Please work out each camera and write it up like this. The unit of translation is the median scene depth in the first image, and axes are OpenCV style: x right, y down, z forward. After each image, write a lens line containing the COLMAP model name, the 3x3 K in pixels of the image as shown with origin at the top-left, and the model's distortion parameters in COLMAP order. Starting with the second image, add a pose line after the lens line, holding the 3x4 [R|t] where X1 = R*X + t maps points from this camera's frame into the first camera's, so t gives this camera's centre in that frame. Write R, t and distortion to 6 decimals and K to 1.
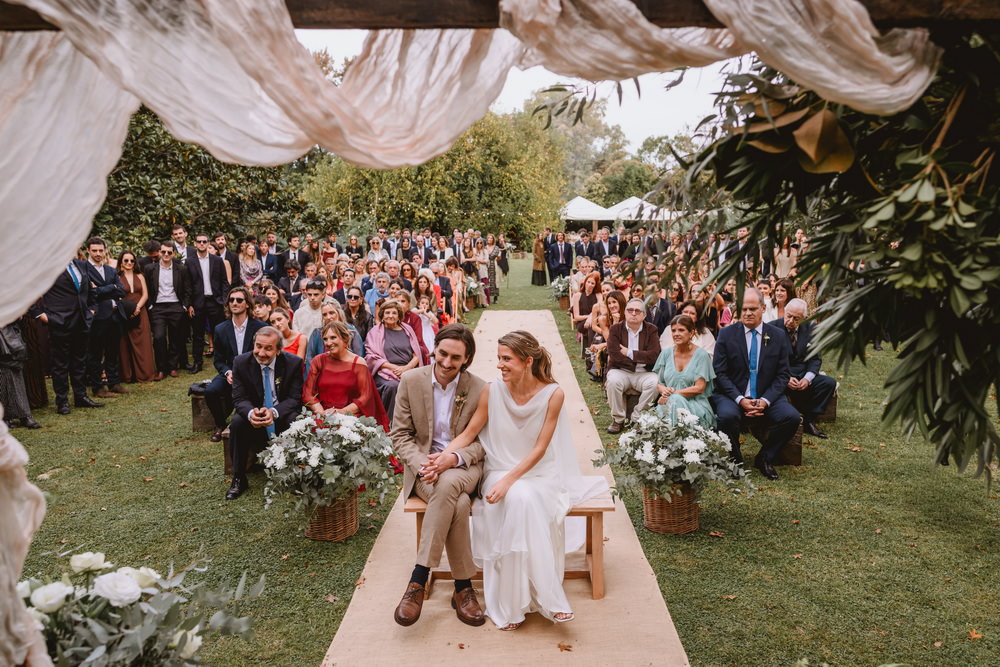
lens RADIAL K [[713.2, 0, 504.7], [0, 713.2, 337.2], [0, 0, 1]] dist [0.005147, 0.000037]
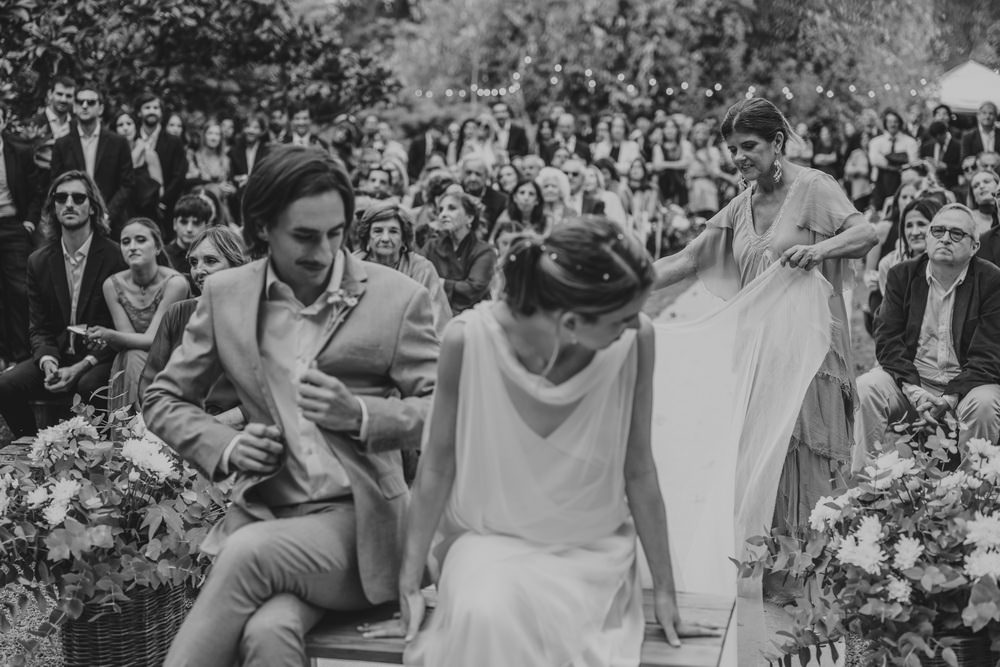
lens RADIAL K [[1467.0, 0, 499.2], [0, 1467.0, 333.7], [0, 0, 1]] dist [0.009436, 0.000000]
pose [[0.978063, 0.033628, -0.205576, 0.039160], [-0.037124, 0.999224, -0.013174, 0.015497], [0.204973, 0.020517, 0.978552, 0.042851]]
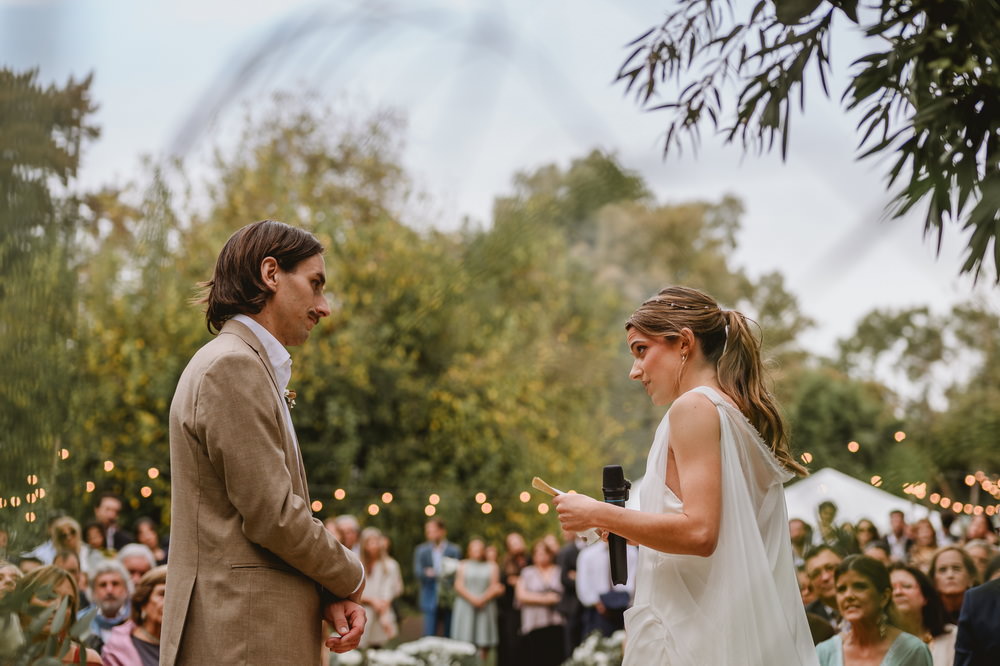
lens RADIAL K [[2258.5, 0, 498.8], [0, 2258.5, 332.4], [0, 0, 1]] dist [0.013695, 0.000000]
pose [[0.999588, 0.005289, 0.028198, -0.003280], [0.002193, 0.965902, -0.258898, 0.059472], [-0.028606, 0.258853, 0.965493, -0.109271]]
